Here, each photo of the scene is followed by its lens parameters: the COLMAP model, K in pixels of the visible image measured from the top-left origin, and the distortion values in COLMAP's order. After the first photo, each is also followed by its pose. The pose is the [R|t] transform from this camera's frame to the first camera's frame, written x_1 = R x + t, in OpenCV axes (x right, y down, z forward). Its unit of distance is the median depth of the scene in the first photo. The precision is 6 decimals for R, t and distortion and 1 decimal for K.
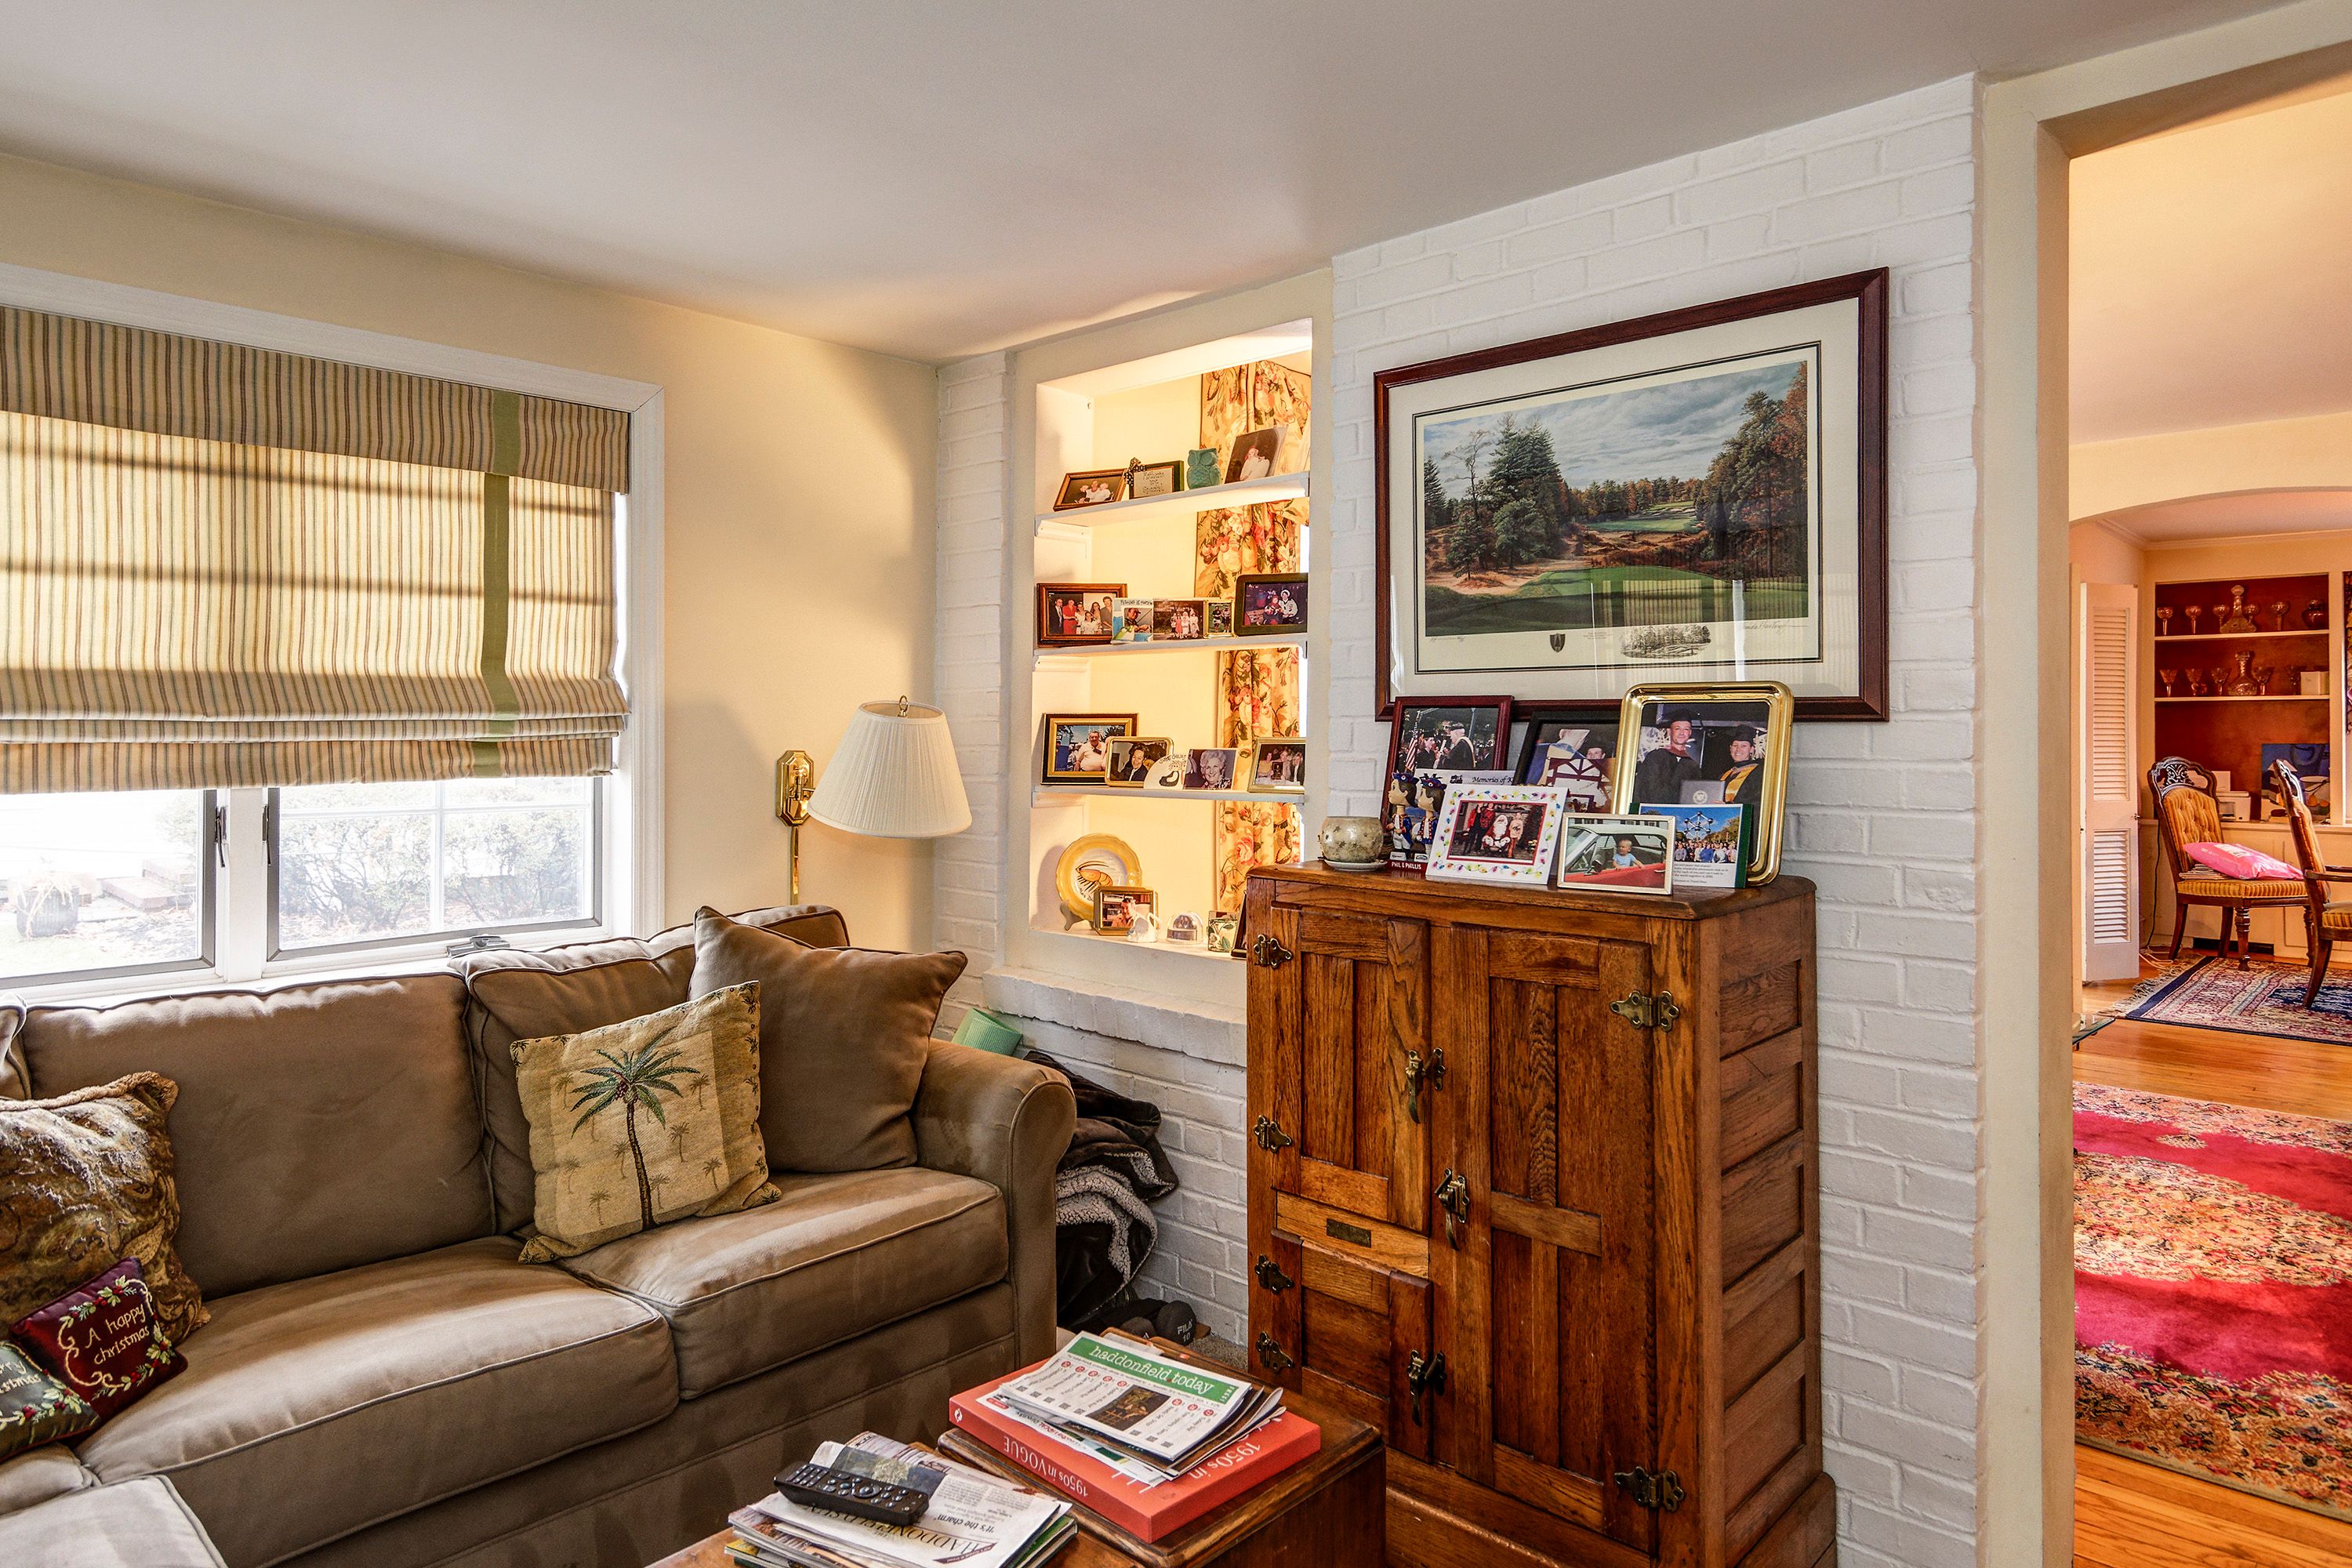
lens RADIAL K [[1503.8, 0, 1091.5], [0, 1503.8, 727.6], [0, 0, 1]] dist [0.011293, -0.000747]
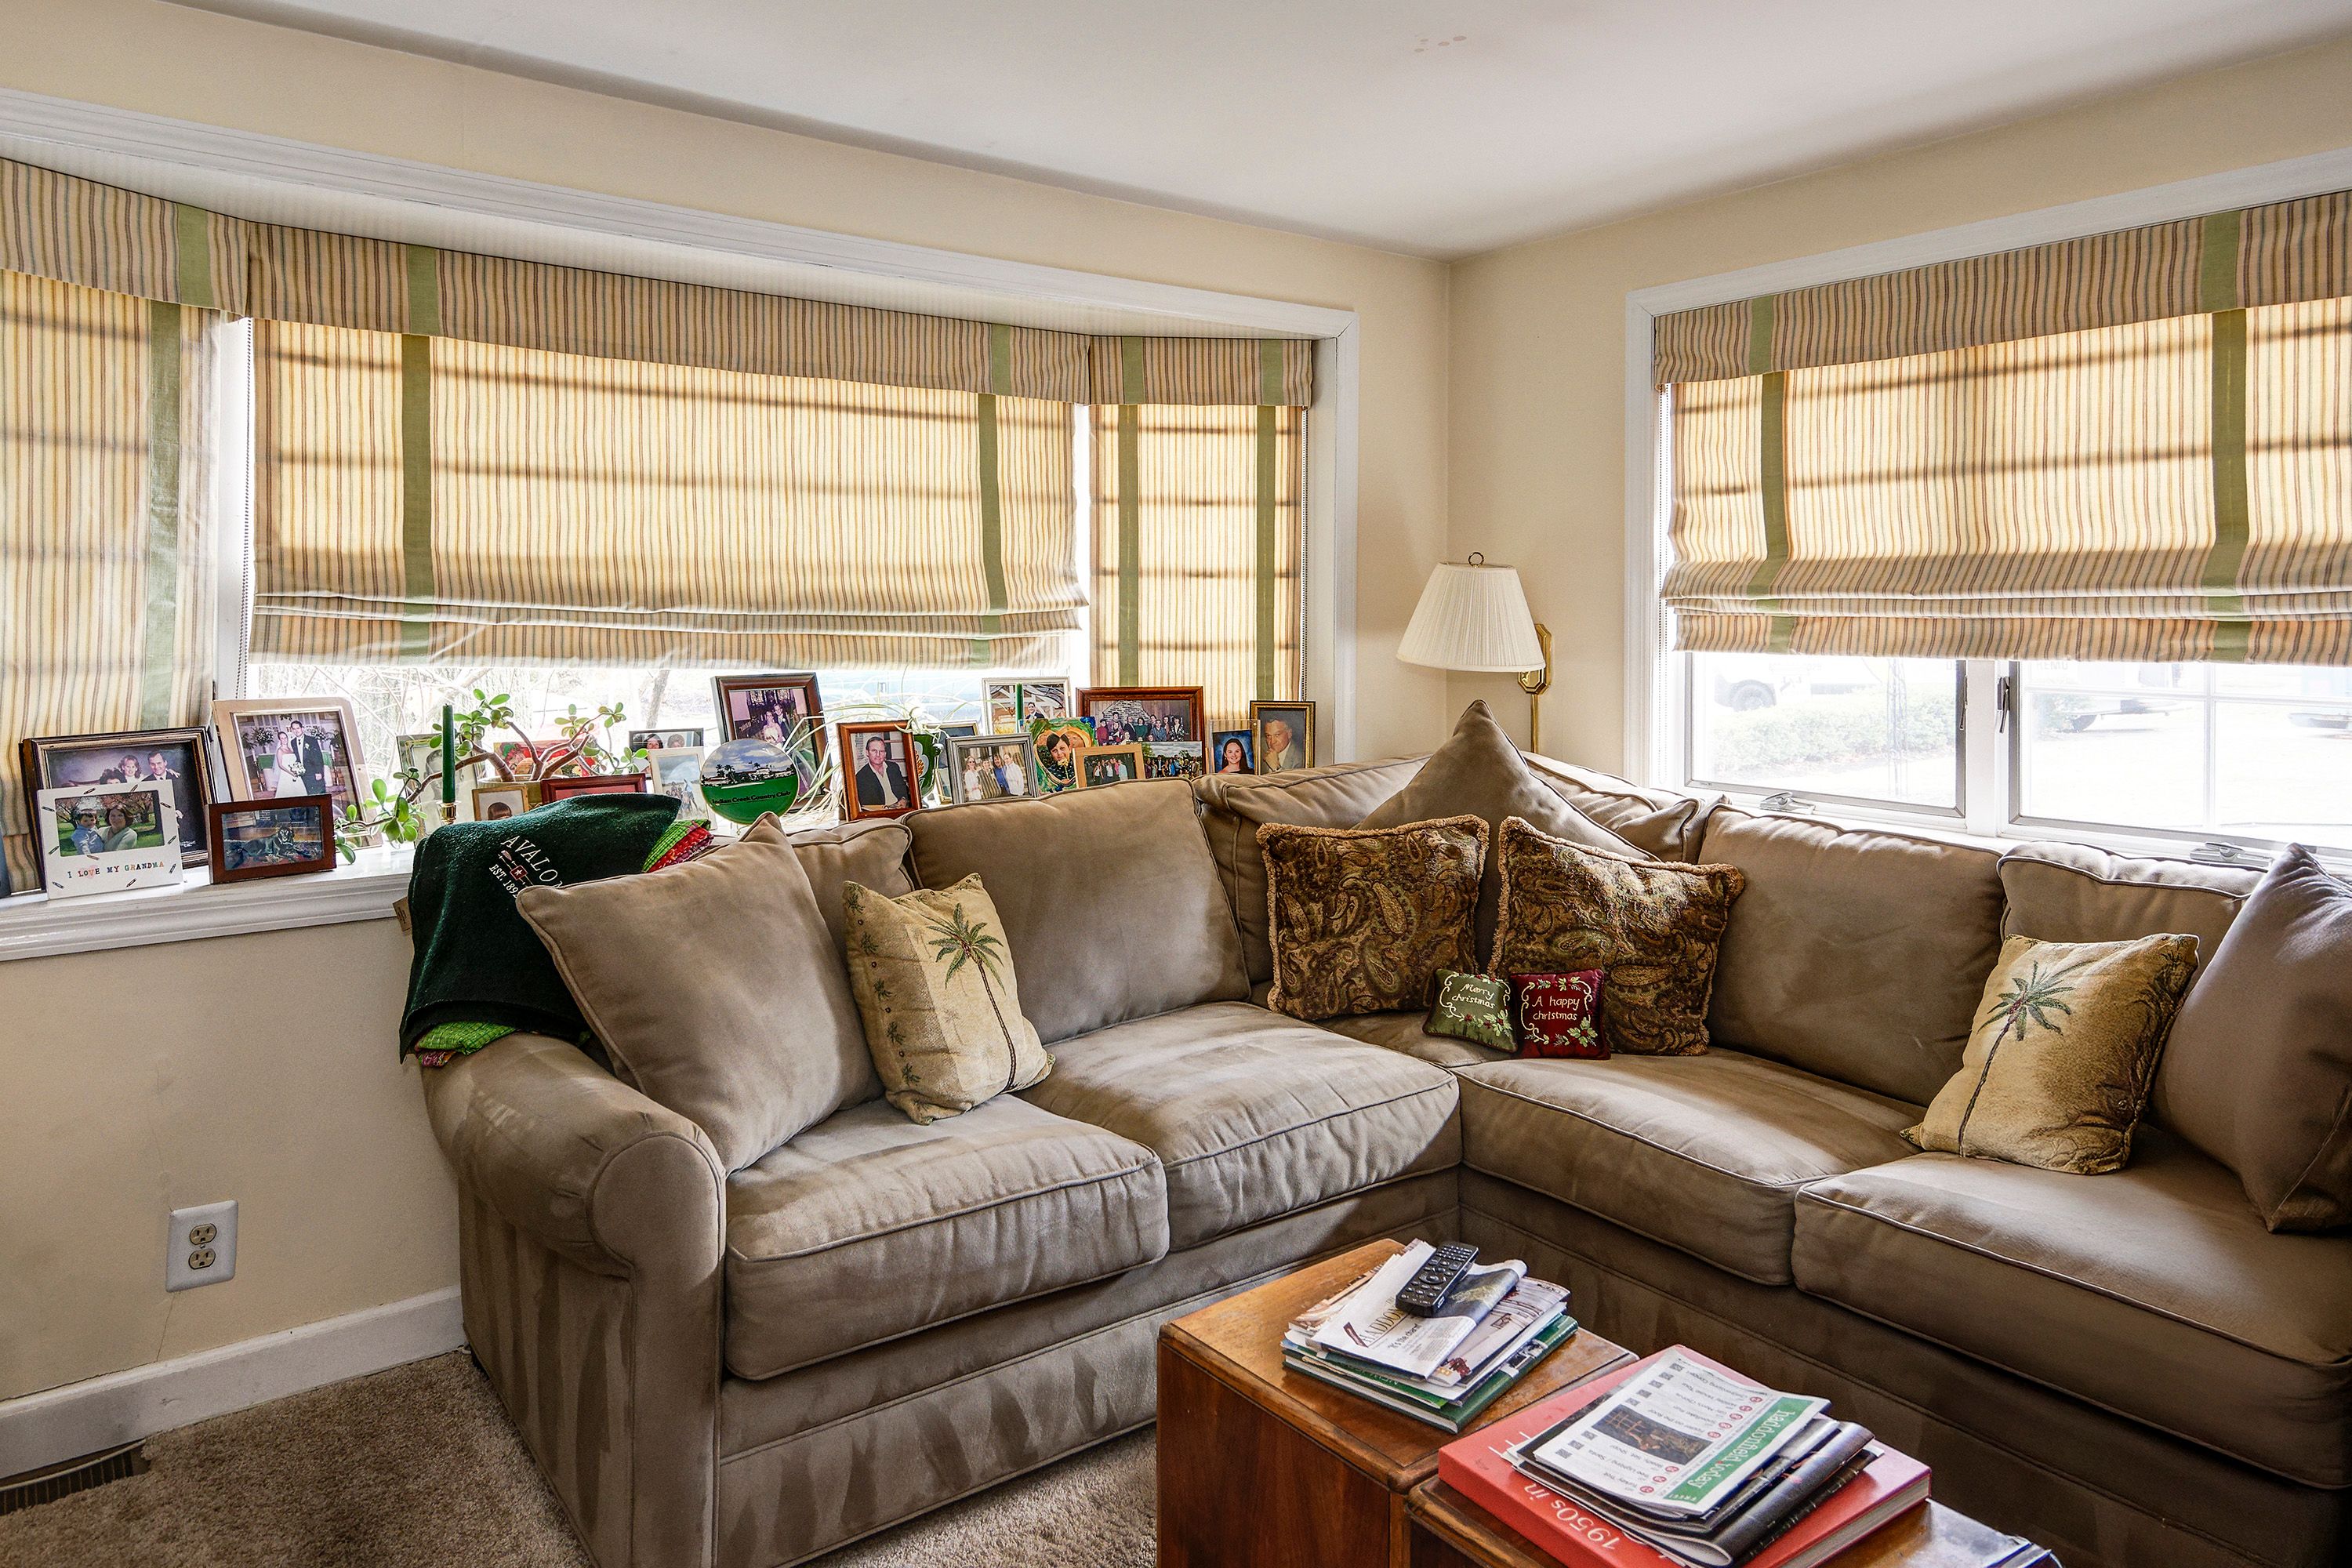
lens RADIAL K [[1503.8, 0, 1231.2], [0, 1503.8, 628.9], [0, 0, 1]] dist [0.011293, -0.000747]
pose [[-0.156512, 0.016676, -0.987535, 0.596304], [0.000322, 0.999858, 0.016833, -0.000941], [0.987676, 0.002316, -0.156495, 0.621908]]
